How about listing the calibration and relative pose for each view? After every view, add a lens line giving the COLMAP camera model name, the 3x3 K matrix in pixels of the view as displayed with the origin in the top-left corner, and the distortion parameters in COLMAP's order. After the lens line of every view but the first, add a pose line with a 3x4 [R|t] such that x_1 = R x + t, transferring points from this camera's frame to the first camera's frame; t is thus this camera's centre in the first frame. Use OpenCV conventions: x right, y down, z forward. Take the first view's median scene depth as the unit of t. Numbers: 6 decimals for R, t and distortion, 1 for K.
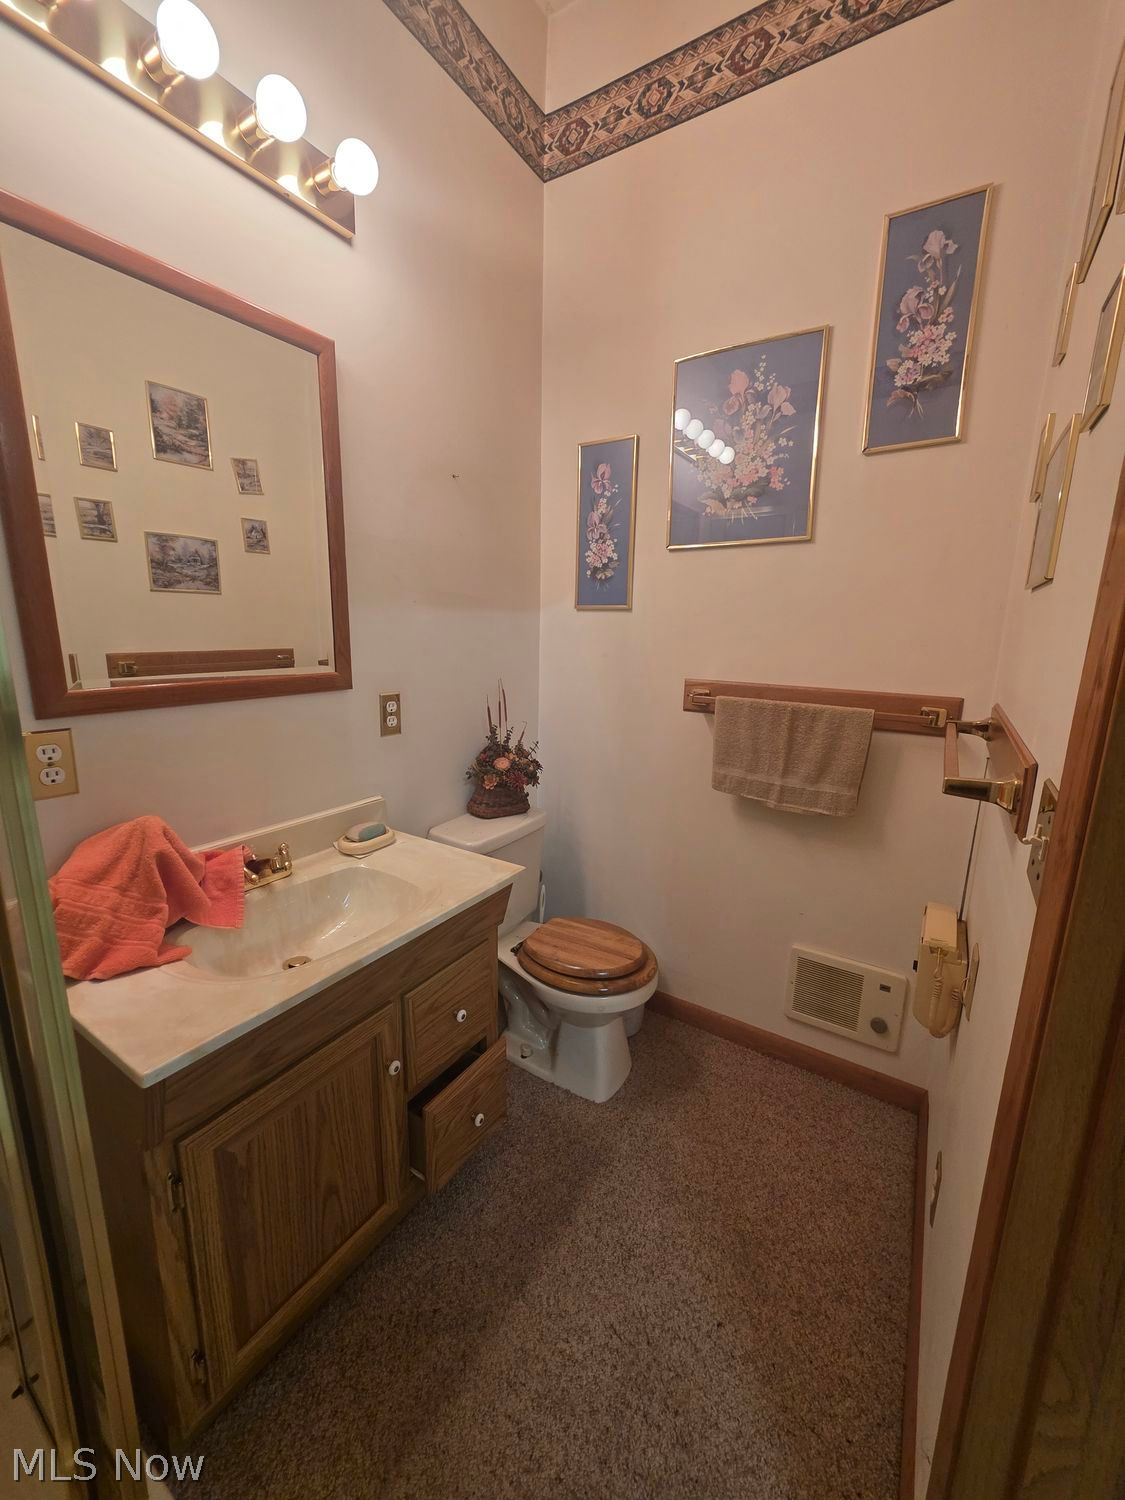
lens RADIAL K [[601.7, 0, 562.5], [0, 601.7, 750.0], [0, 0, 1]] dist [0.000249, 0.000734]
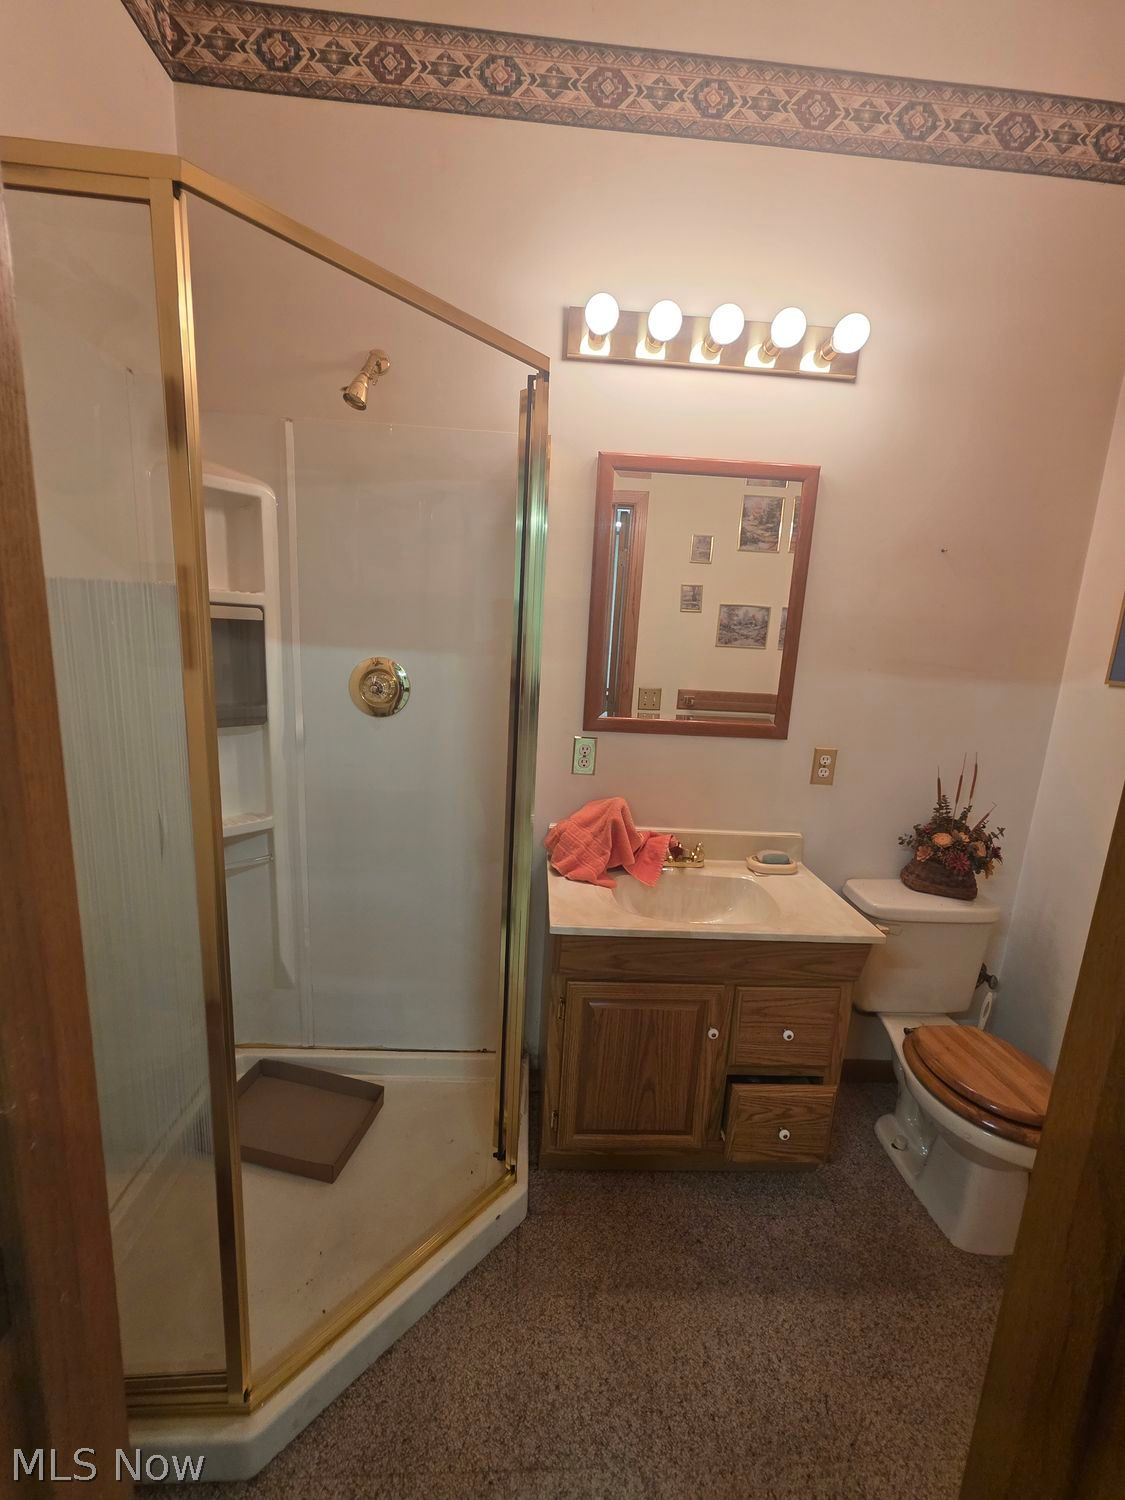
lens RADIAL K [[601.7, 0, 562.5], [0, 601.7, 750.0], [0, 0, 1]] dist [0.000249, 0.000734]
pose [[0.578934, 0.163598, -0.798793, 0.349331], [-0.208824, 0.976740, 0.048696, -0.043877], [0.788180, 0.138615, 0.599632, -0.079895]]
